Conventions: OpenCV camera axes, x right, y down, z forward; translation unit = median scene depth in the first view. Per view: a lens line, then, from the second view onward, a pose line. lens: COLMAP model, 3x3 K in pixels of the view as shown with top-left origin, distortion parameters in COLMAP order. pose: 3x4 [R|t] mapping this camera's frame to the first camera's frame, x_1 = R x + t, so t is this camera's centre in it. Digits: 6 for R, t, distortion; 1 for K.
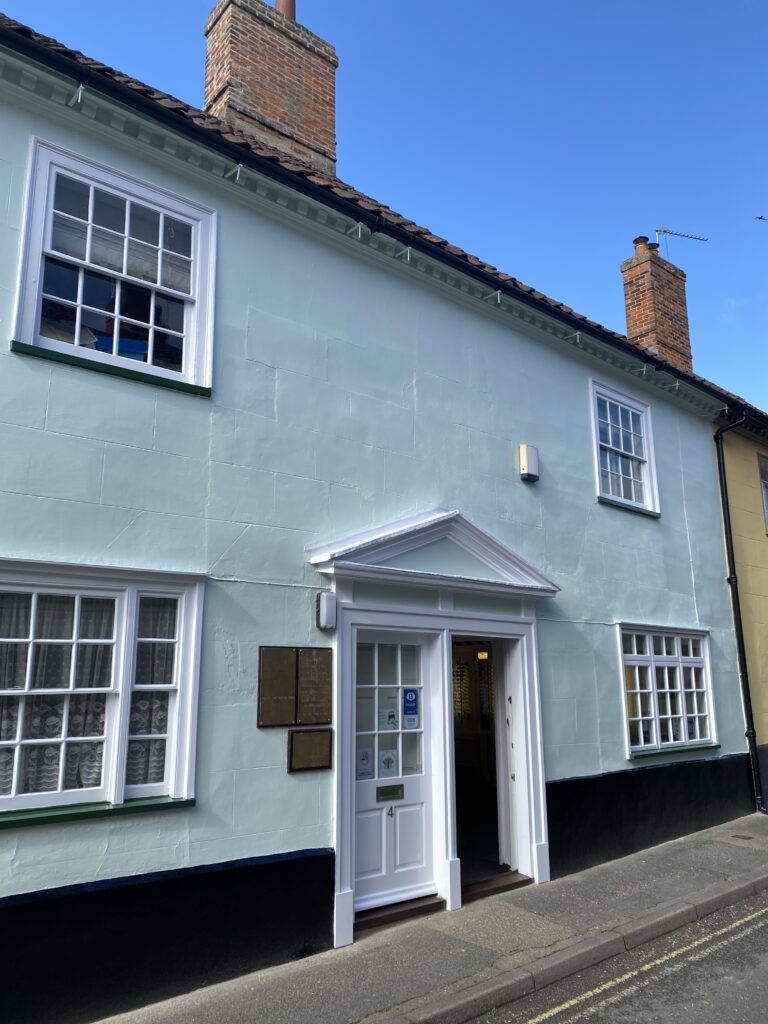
lens RADIAL K [[788.7, 0, 384.0], [0, 788.7, 512.0], [0, 0, 1]] dist [-0.009932, -0.010309]
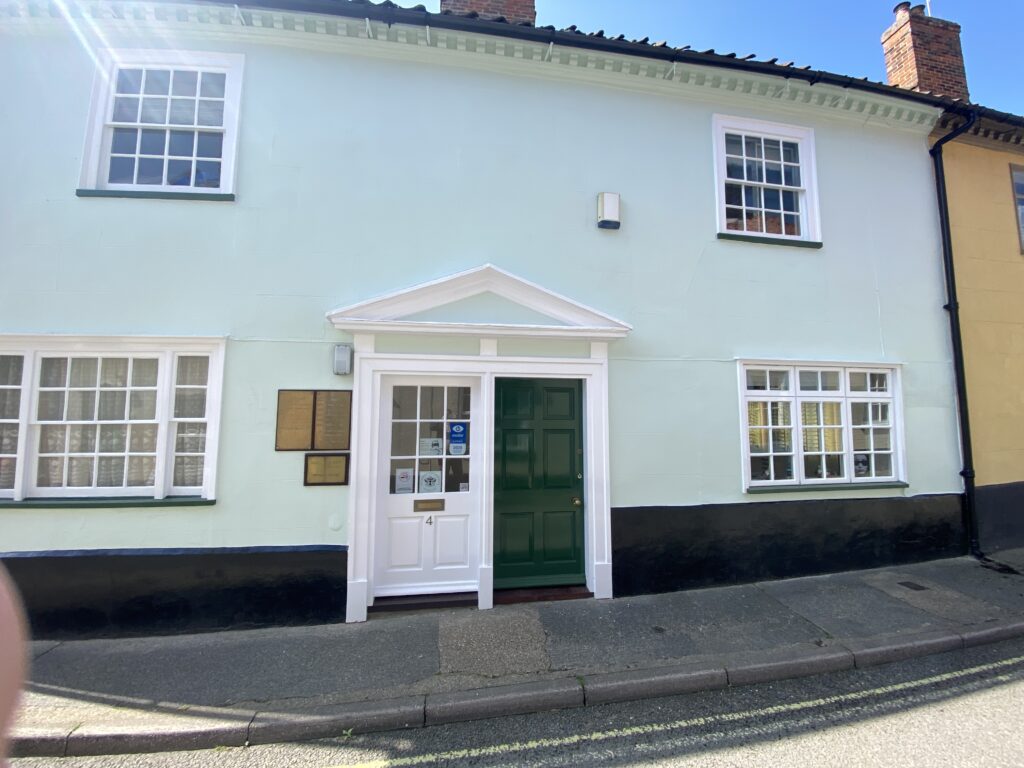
lens RADIAL K [[434.7, 0, 514.4], [0, 434.7, 371.0], [0, 0, 1]] dist [-0.011396, -0.000500]
pose [[0.844988, -0.027710, -0.534067, 0.515871], [0.104589, 0.987935, 0.114219, 0.092615], [0.524459, -0.152371, 0.837691, 0.571792]]
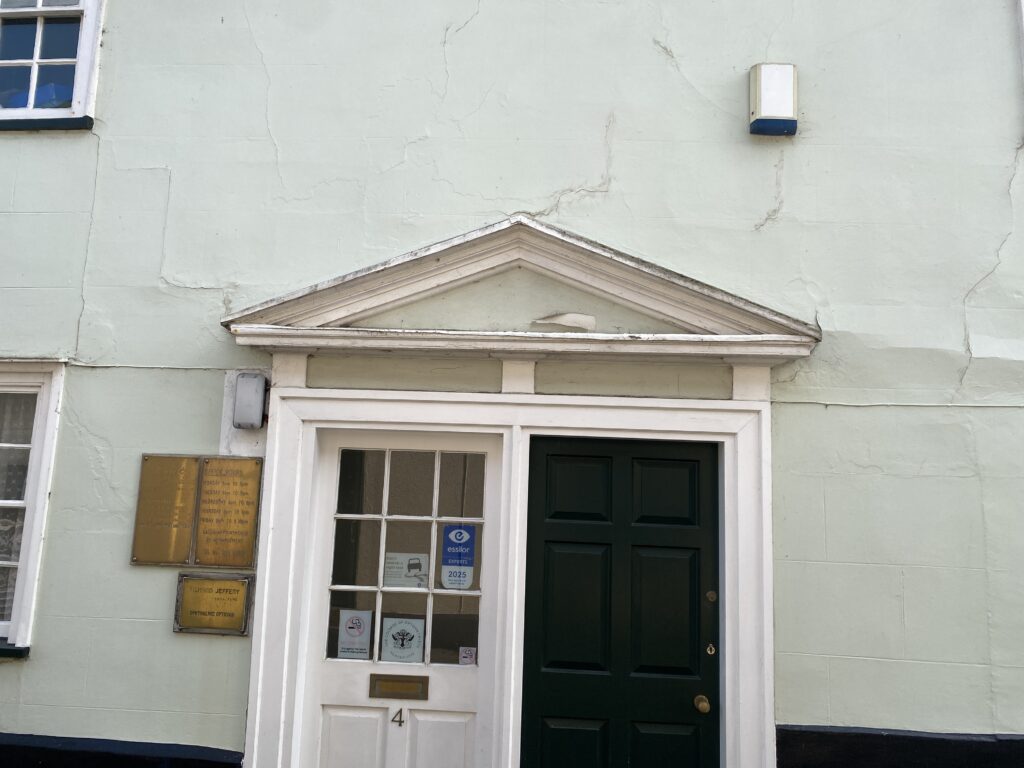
lens RADIAL K [[857.4, 0, 511.9], [0, 857.4, 359.0], [0, 0, 1]] dist [0.007703, 0.001300]
pose [[0.706739, -0.074415, -0.703550, 0.605265], [0.116096, 0.993171, 0.011574, 0.107466], [0.697884, -0.089859, 0.710551, 0.641821]]
